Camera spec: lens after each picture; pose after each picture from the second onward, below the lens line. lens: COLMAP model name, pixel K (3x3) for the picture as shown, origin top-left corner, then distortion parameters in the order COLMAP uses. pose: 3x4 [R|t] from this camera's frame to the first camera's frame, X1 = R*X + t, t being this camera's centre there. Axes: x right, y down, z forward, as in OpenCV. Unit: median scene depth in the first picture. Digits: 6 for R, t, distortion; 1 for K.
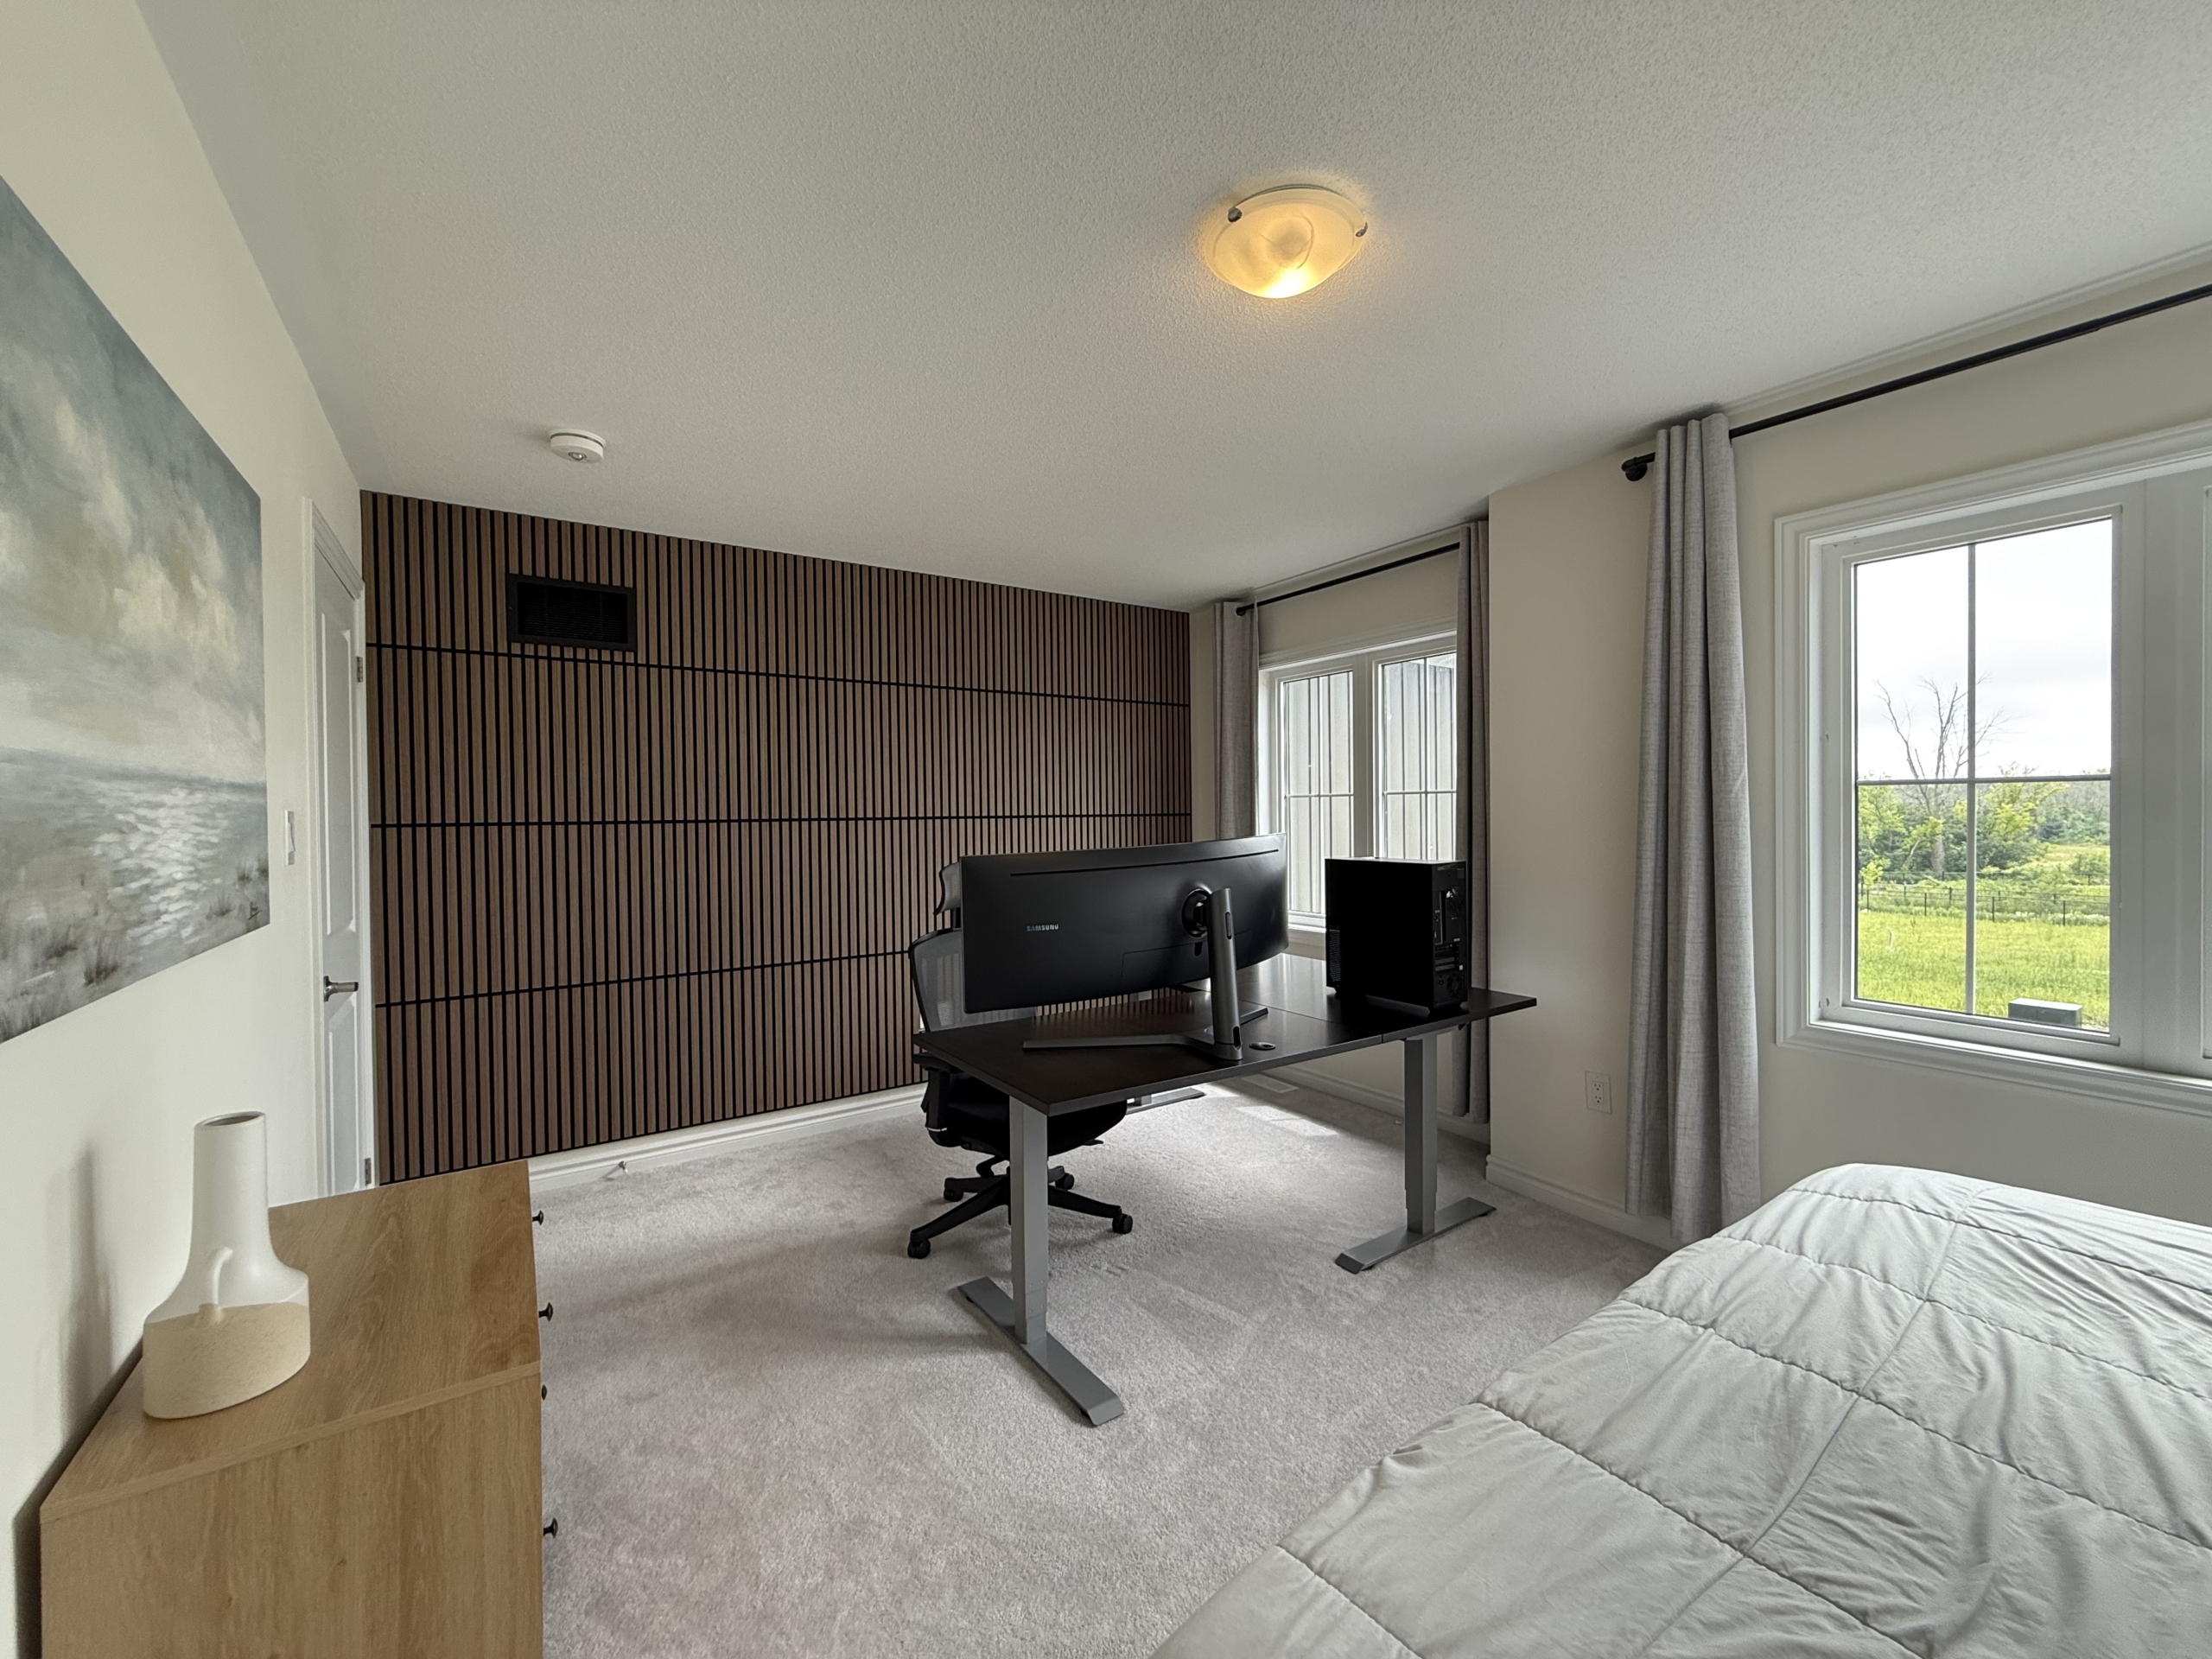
lens RADIAL K [[886.0, 0, 1098.5], [0, 886.0, 822.2], [0, 0, 1]] dist [0.014903, -0.000235]
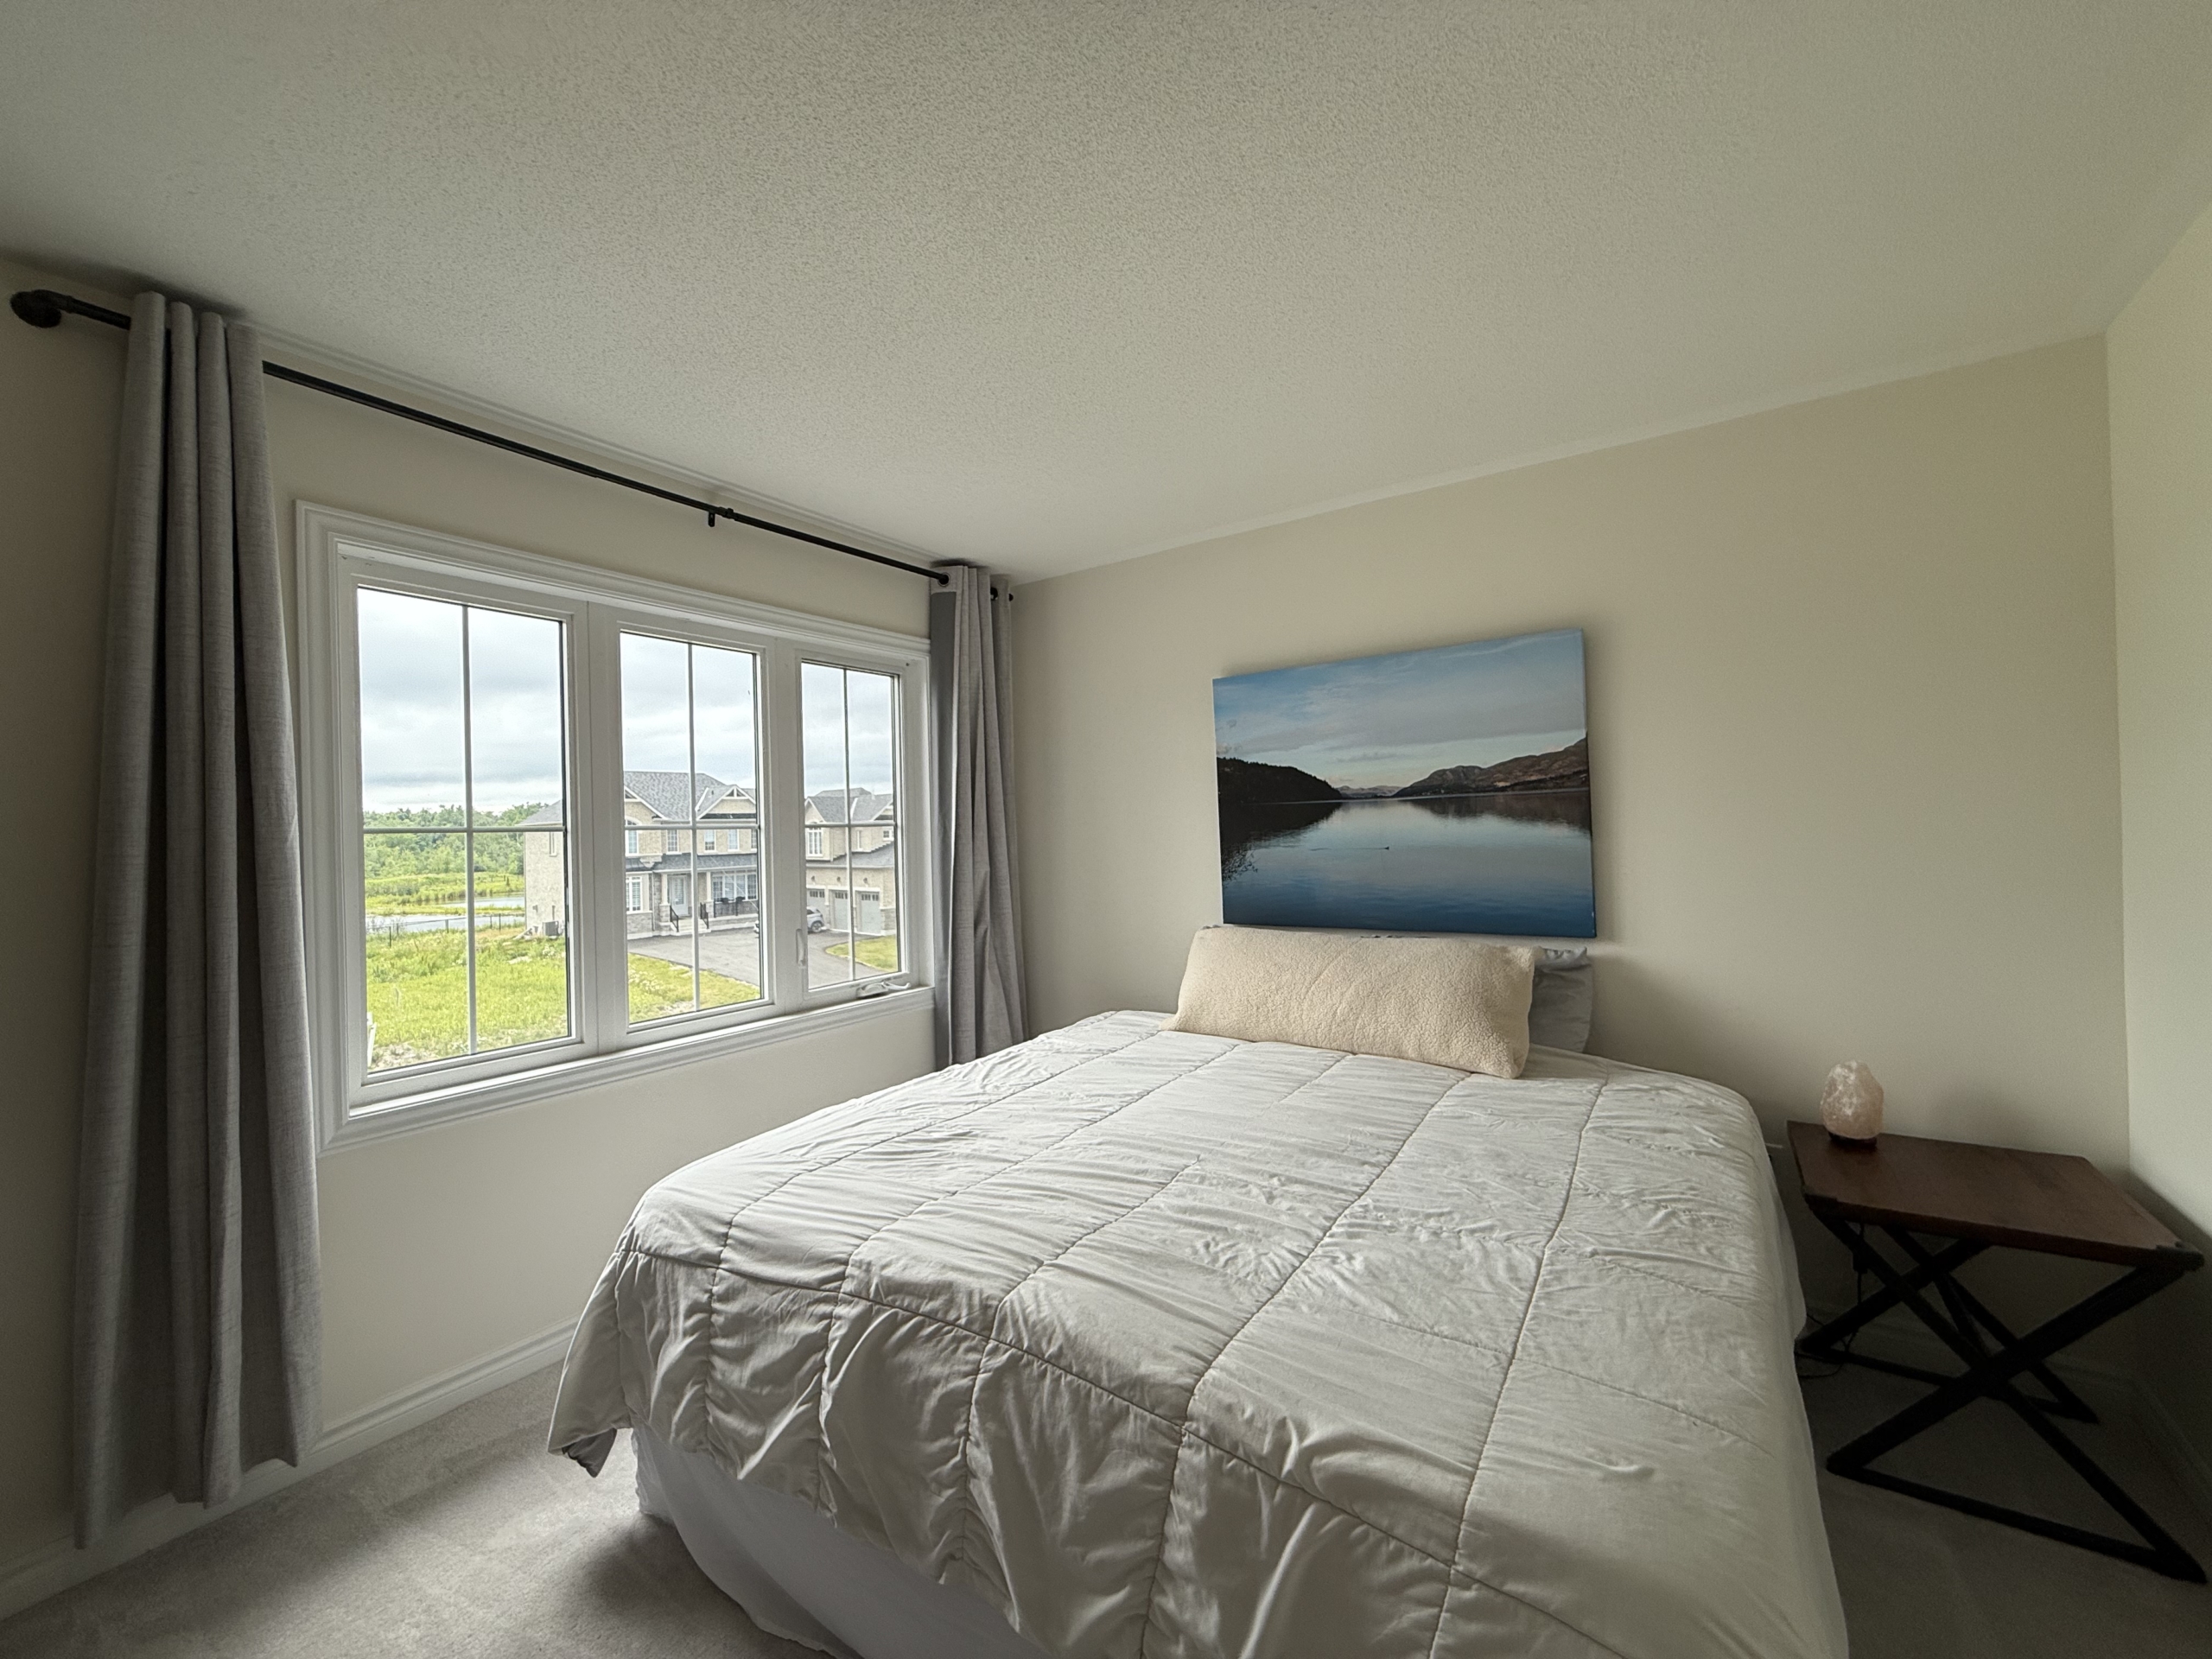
lens RADIAL K [[886.0, 0, 1098.5], [0, 886.0, 822.2], [0, 0, 1]] dist [0.014903, -0.000235]
pose [[-0.366088, 0.019114, 0.930384, -0.420183], [0.036030, 0.999331, -0.006353, -0.036890], [-0.929882, 0.031196, -0.366532, 1.107768]]
